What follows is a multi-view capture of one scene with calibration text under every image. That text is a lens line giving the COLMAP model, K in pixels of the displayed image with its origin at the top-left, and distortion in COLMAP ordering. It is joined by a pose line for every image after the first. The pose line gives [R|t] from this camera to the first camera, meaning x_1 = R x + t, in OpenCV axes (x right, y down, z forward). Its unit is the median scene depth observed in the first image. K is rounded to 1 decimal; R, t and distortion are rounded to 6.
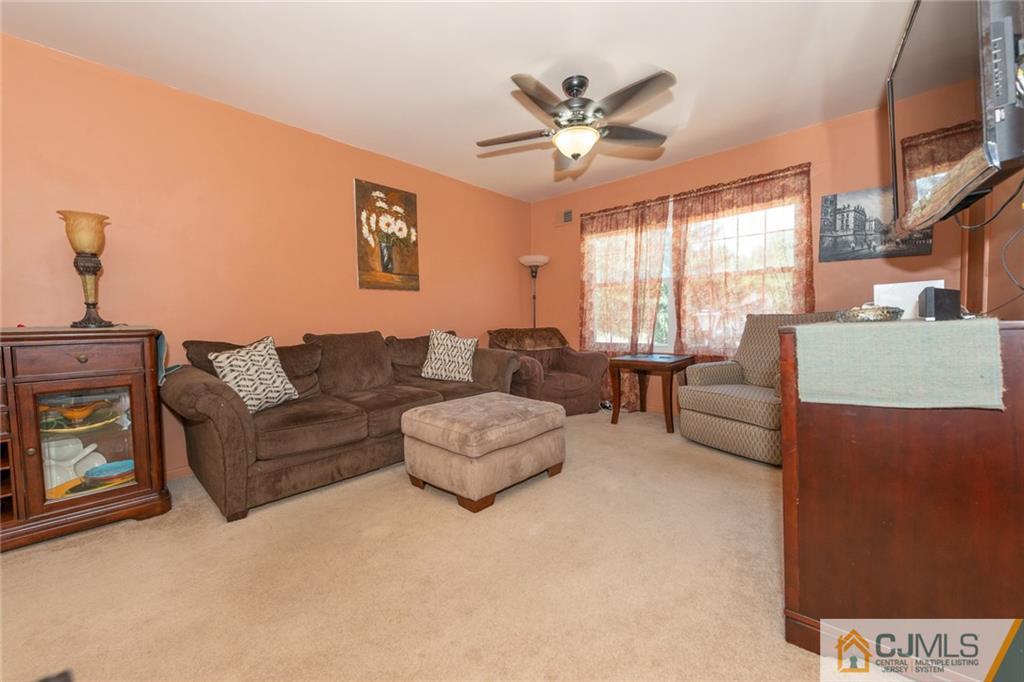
lens RADIAL K [[397.1, 0, 484.7], [0, 397.1, 338.8], [0, 0, 1]] dist [-0.001436, -0.000225]
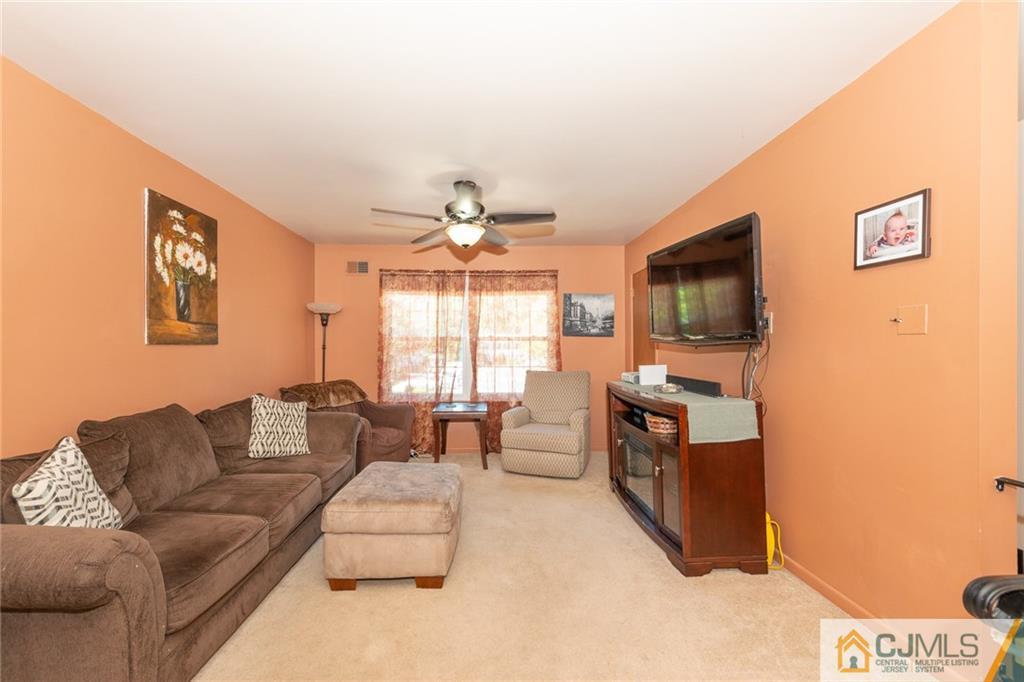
lens RADIAL K [[416.8, 0, 489.9], [0, 416.8, 340.9], [0, 0, 1]] dist [0.001350, -0.005499]
pose [[0.704601, 0.023464, 0.709216, -0.392019], [0.025831, 0.997943, -0.058679, -0.071230], [-0.709134, 0.059666, 0.702545, 0.065036]]
